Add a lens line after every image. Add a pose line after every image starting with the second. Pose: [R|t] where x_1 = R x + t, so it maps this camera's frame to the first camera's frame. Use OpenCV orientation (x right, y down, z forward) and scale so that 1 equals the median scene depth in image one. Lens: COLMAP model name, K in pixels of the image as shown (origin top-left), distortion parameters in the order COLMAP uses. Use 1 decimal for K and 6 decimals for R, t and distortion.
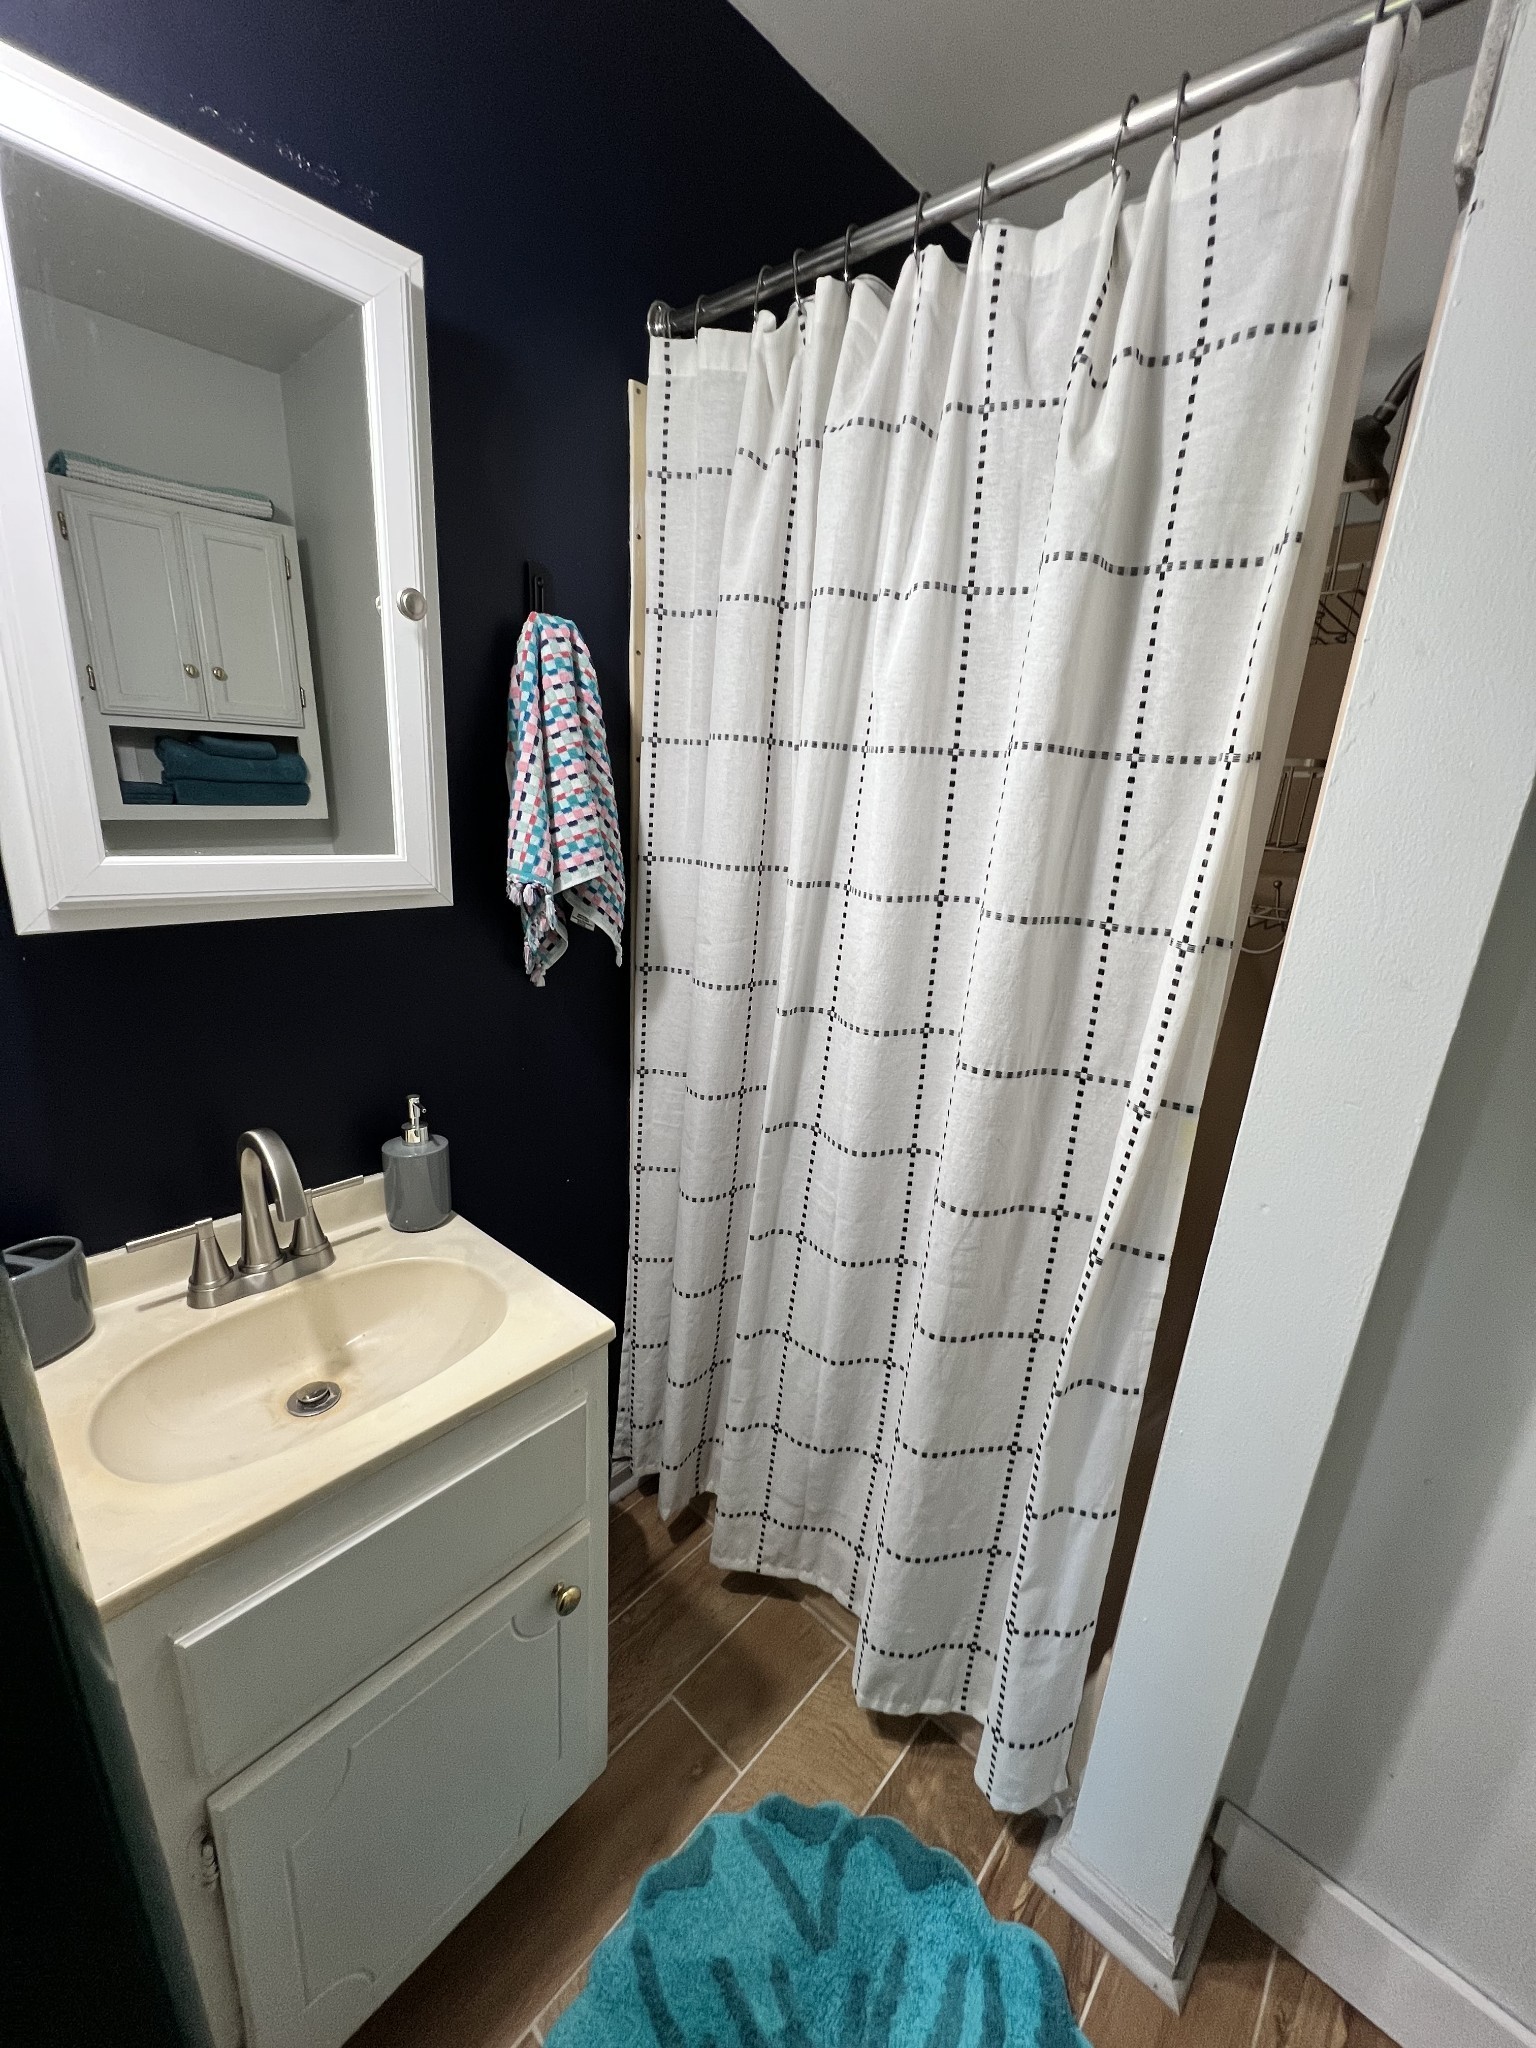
lens RADIAL K [[822.7, 0, 773.0], [0, 822.7, 1026.6], [0, 0, 1]] dist [-0.002895, 0.001251]
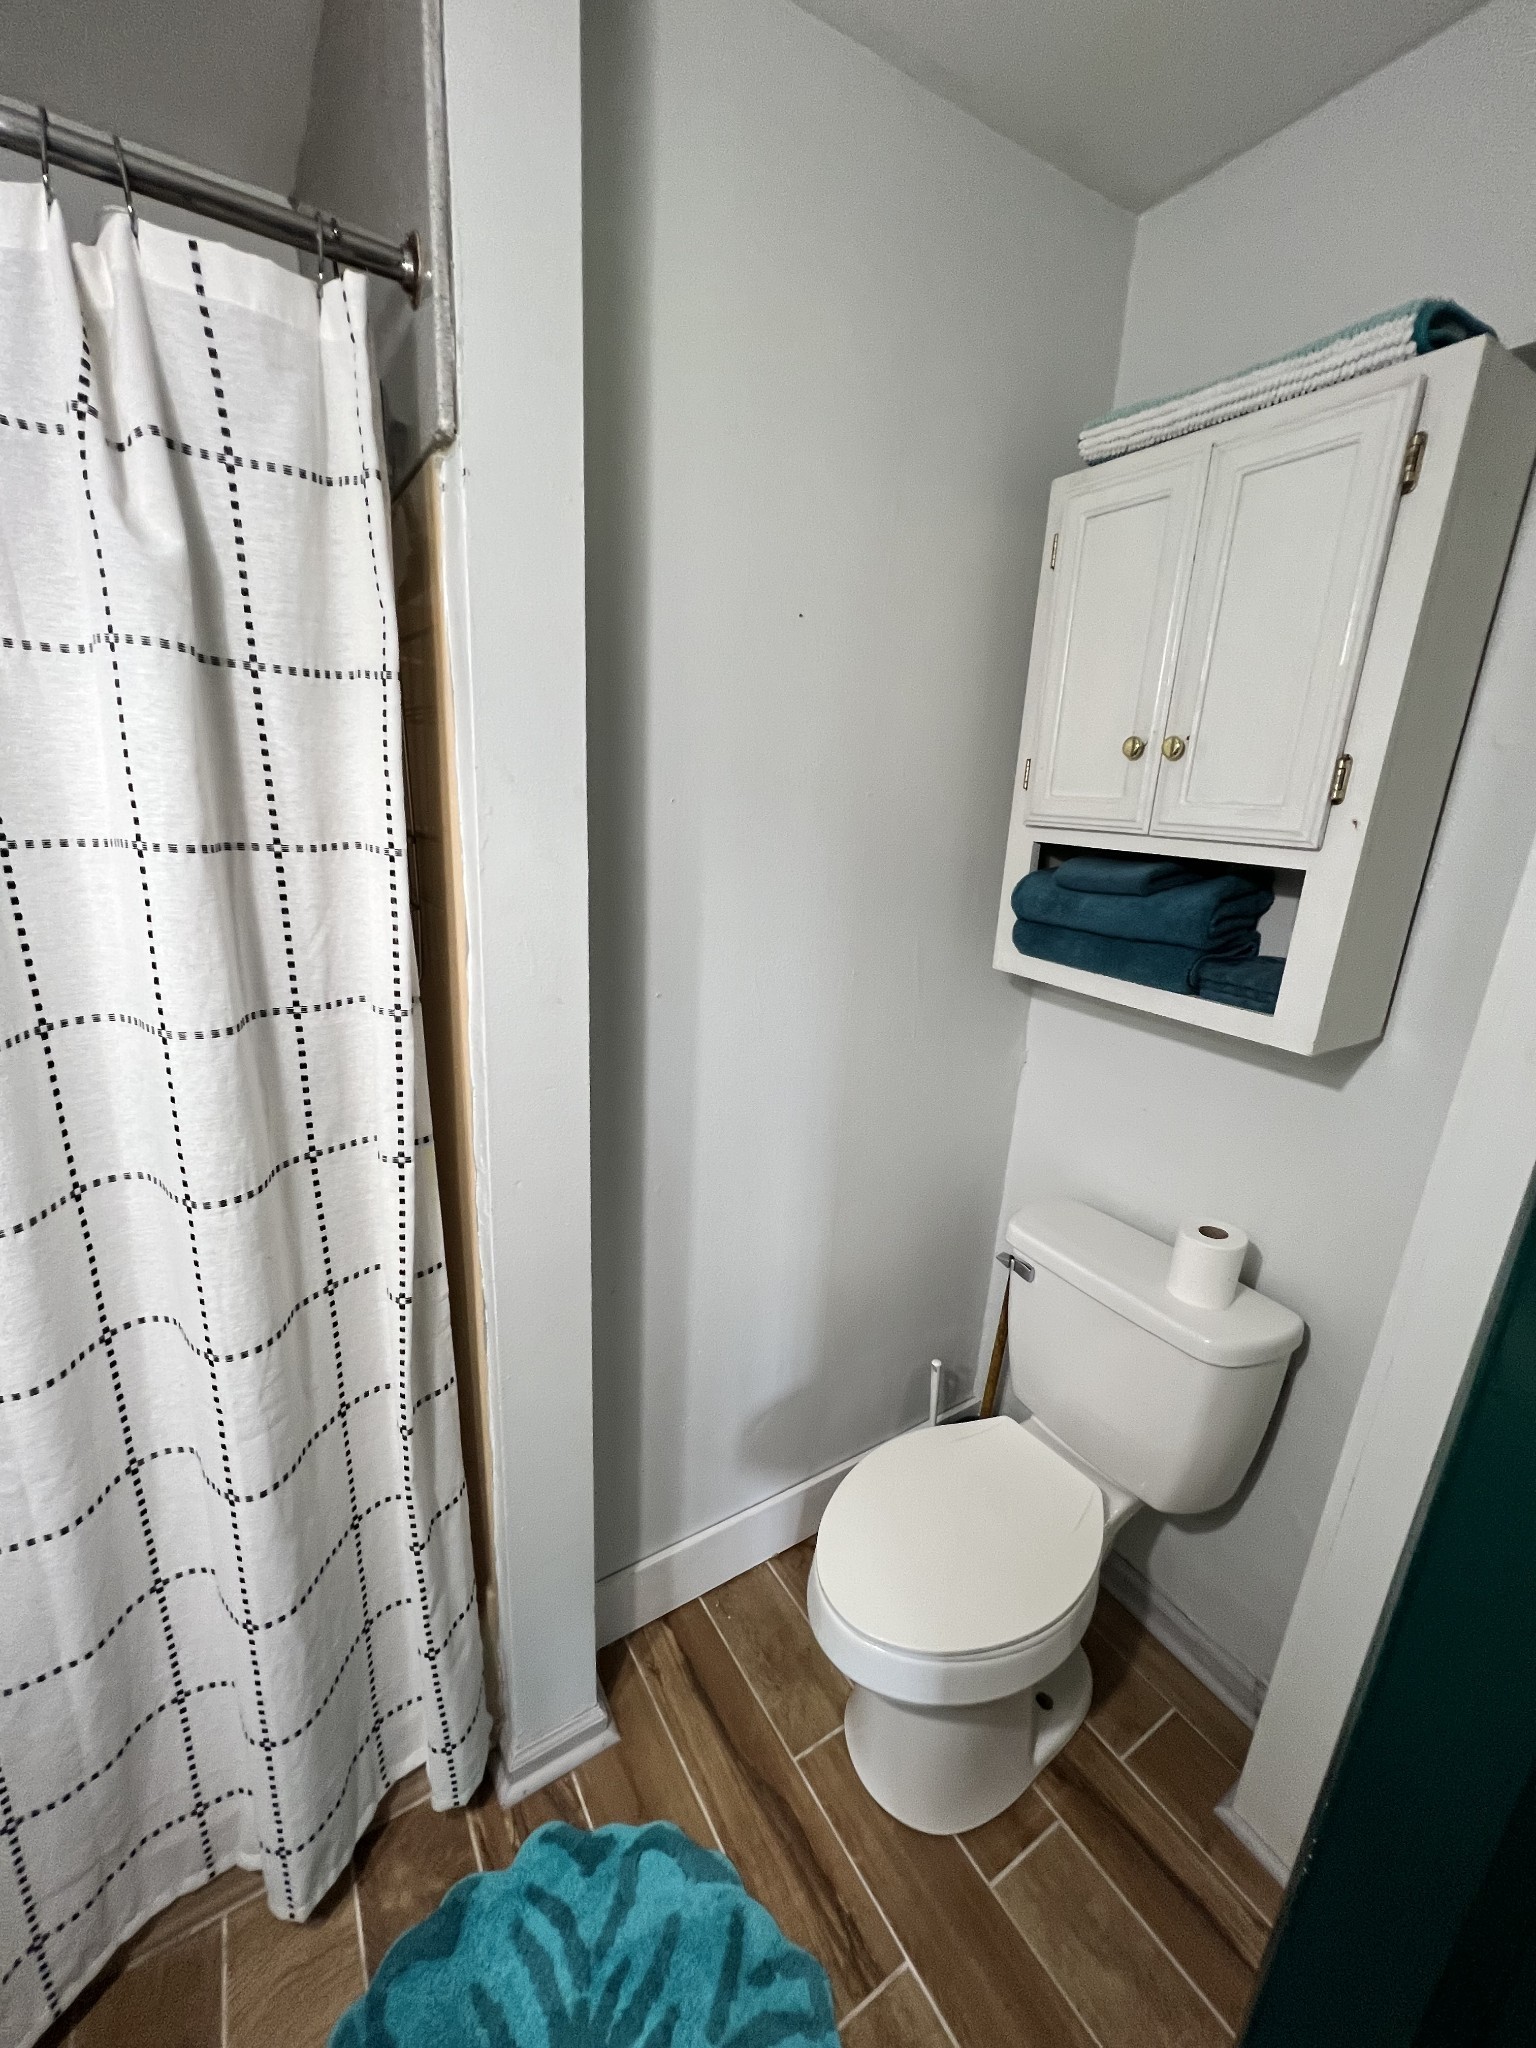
lens RADIAL K [[822.7, 0, 766.4], [0, 822.7, 1023.2], [0, 0, 1]] dist [-0.002895, 0.001251]
pose [[0.272037, -0.301411, 0.913864, -0.325348], [0.249722, 0.939256, 0.235450, -0.179738], [-0.929320, 0.164161, 0.330781, 0.119760]]
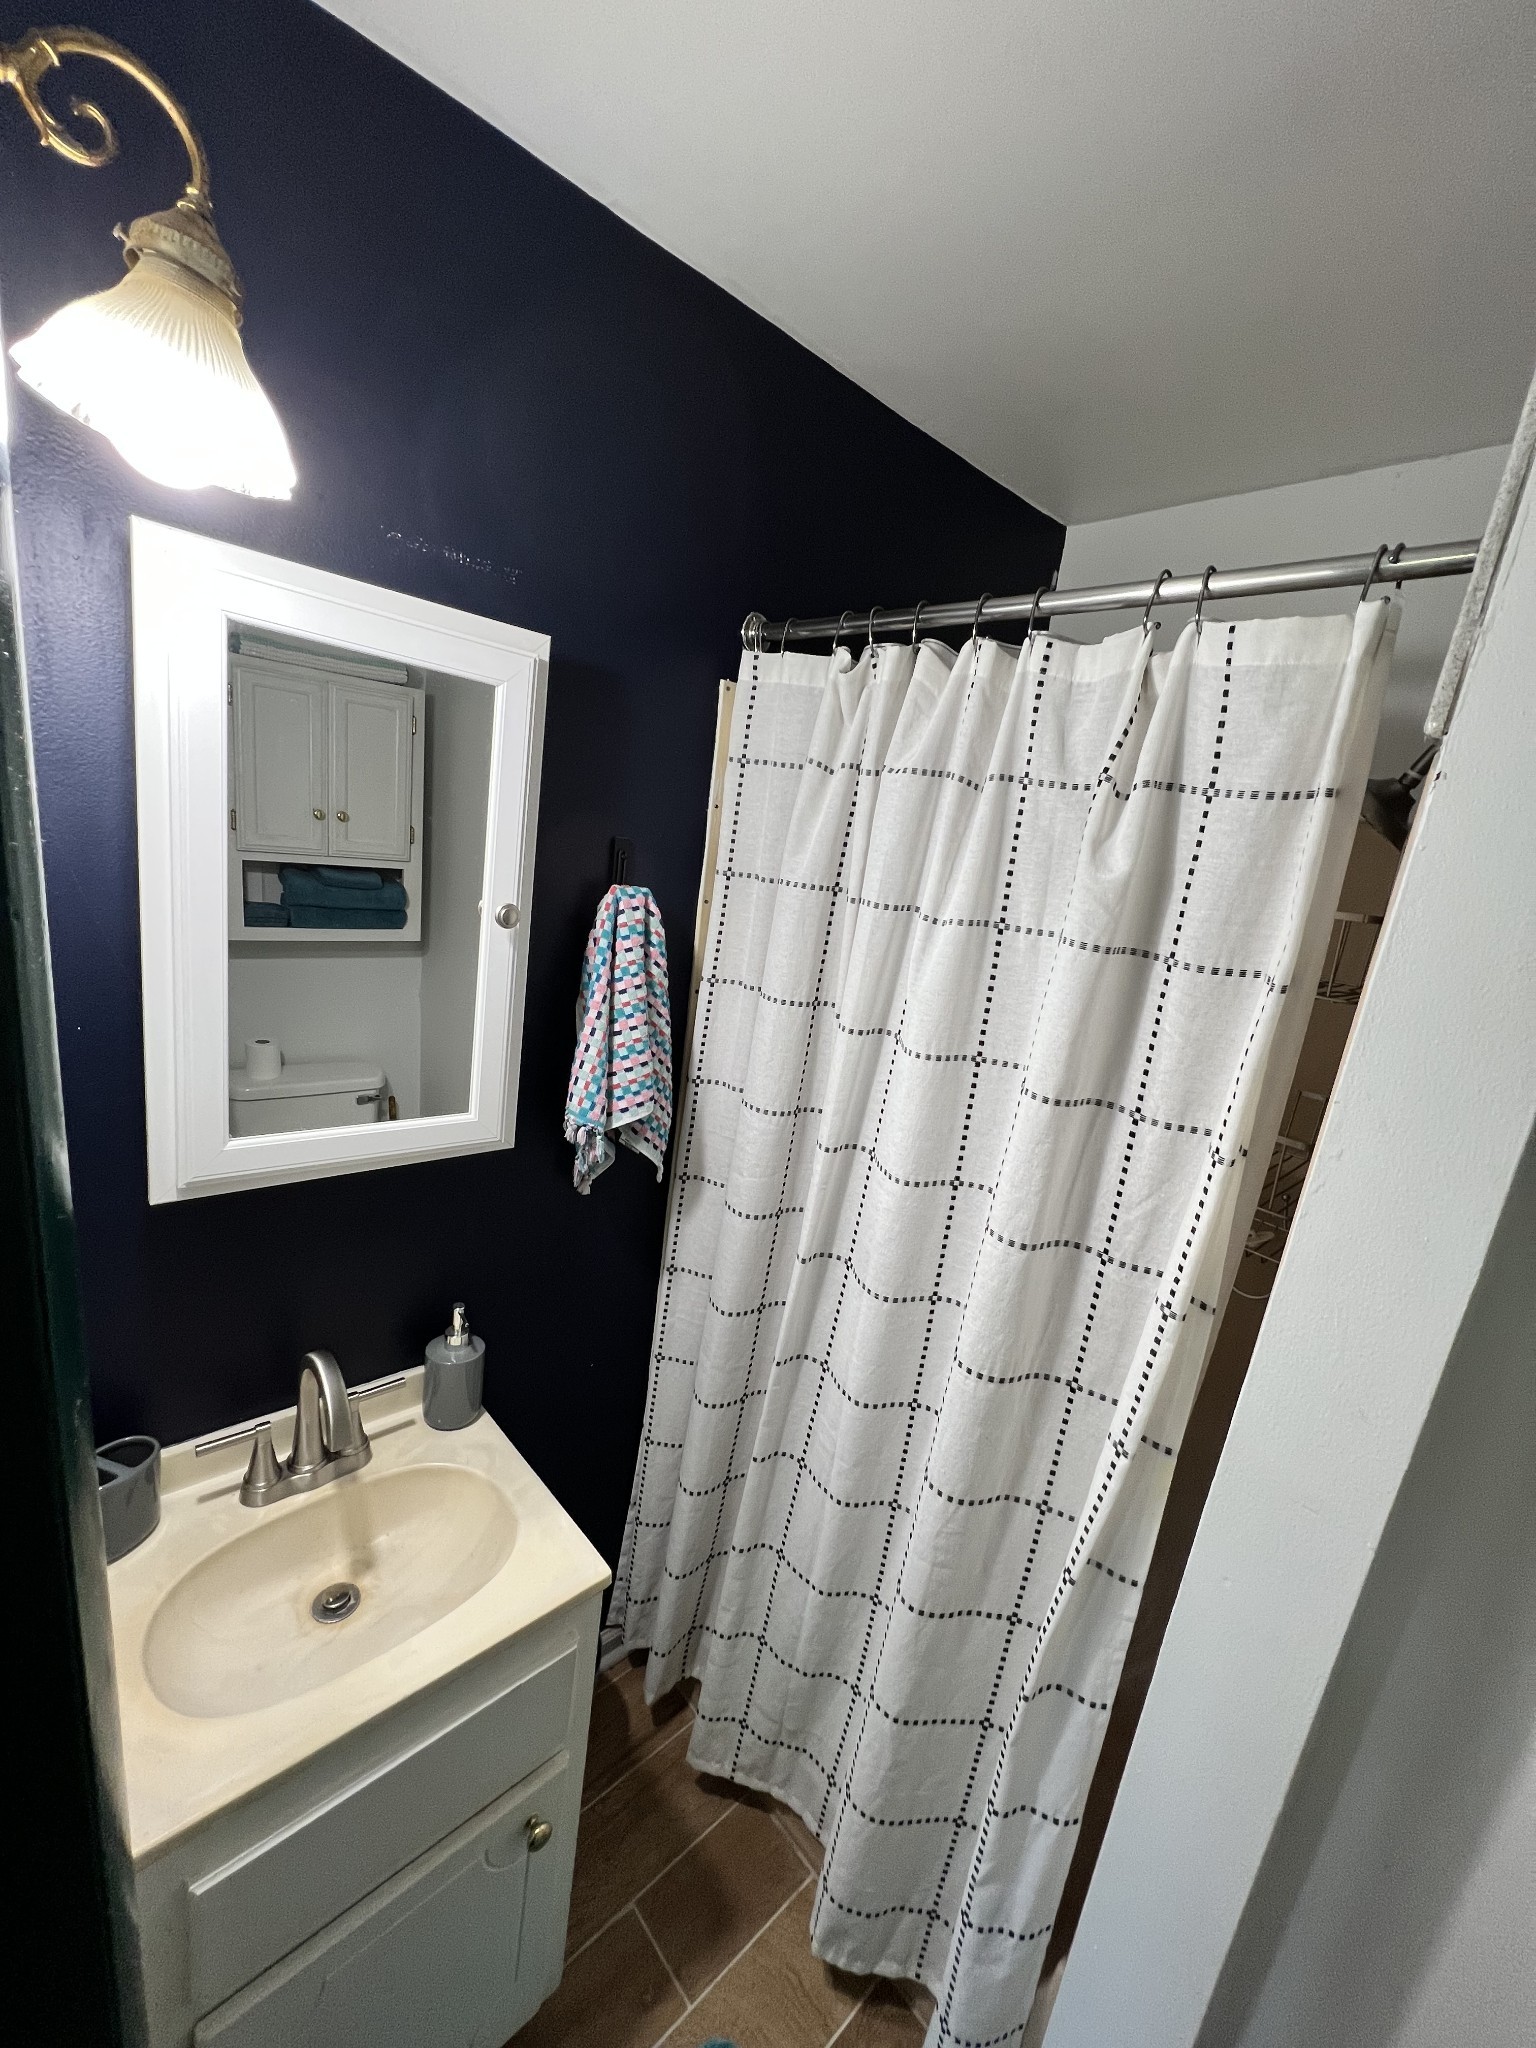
lens RADIAL K [[822.7, 0, 772.7], [0, 822.7, 1025.9], [0, 0, 1]] dist [-0.002895, 0.001251]
pose [[0.992886, 0.093602, -0.073599, 0.027256], [-0.098478, 0.992970, -0.065665, -0.276103], [0.066935, 0.072446, 0.995124, -0.101715]]
